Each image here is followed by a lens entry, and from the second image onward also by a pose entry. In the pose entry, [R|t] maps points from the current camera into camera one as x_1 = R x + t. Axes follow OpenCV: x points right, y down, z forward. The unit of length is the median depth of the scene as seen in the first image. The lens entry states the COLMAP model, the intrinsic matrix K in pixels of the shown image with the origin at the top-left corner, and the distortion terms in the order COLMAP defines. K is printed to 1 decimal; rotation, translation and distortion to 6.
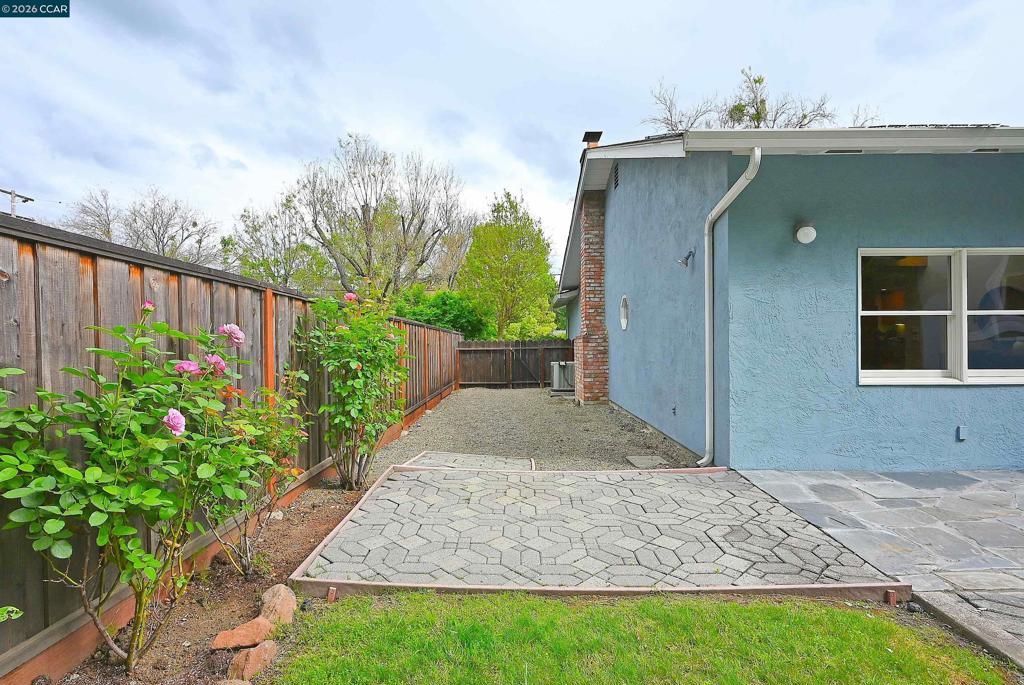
lens RADIAL K [[504.4, 0, 510.8], [0, 504.4, 343.6], [0, 0, 1]] dist [-0.004279, 0.000328]
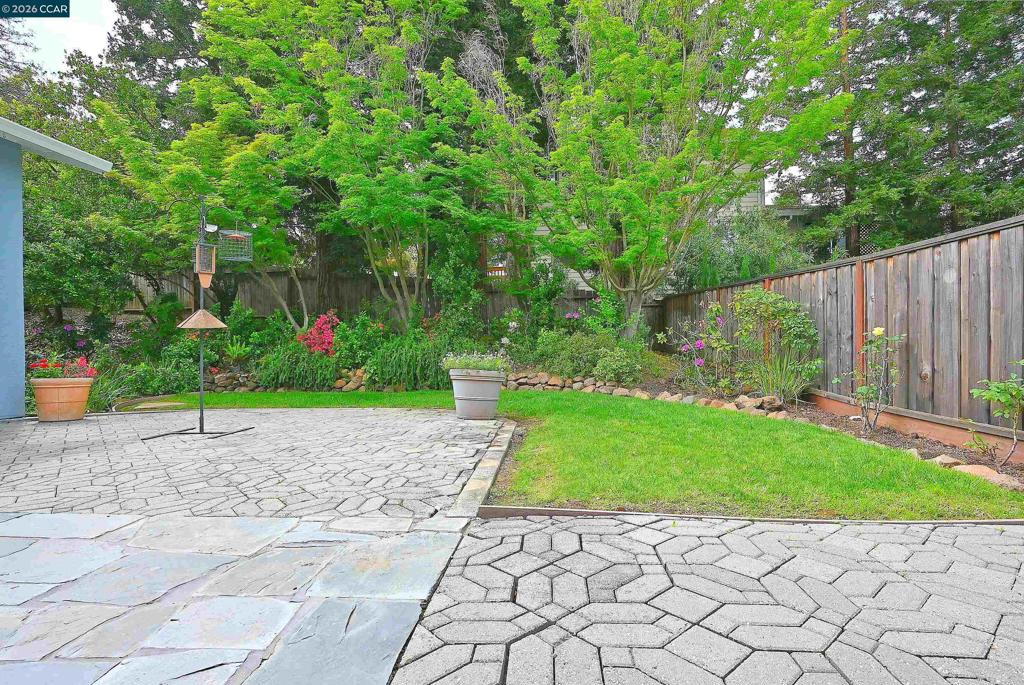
lens RADIAL K [[502.9, 0, 511.4], [0, 502.9, 345.9], [0, 0, 1]] dist [-0.001721, 0.000381]
pose [[-0.997492, 0.018759, 0.068241, 0.241770], [0.019276, 0.999790, 0.006933, 0.058611], [-0.068097, 0.008231, -0.997645, 0.721282]]
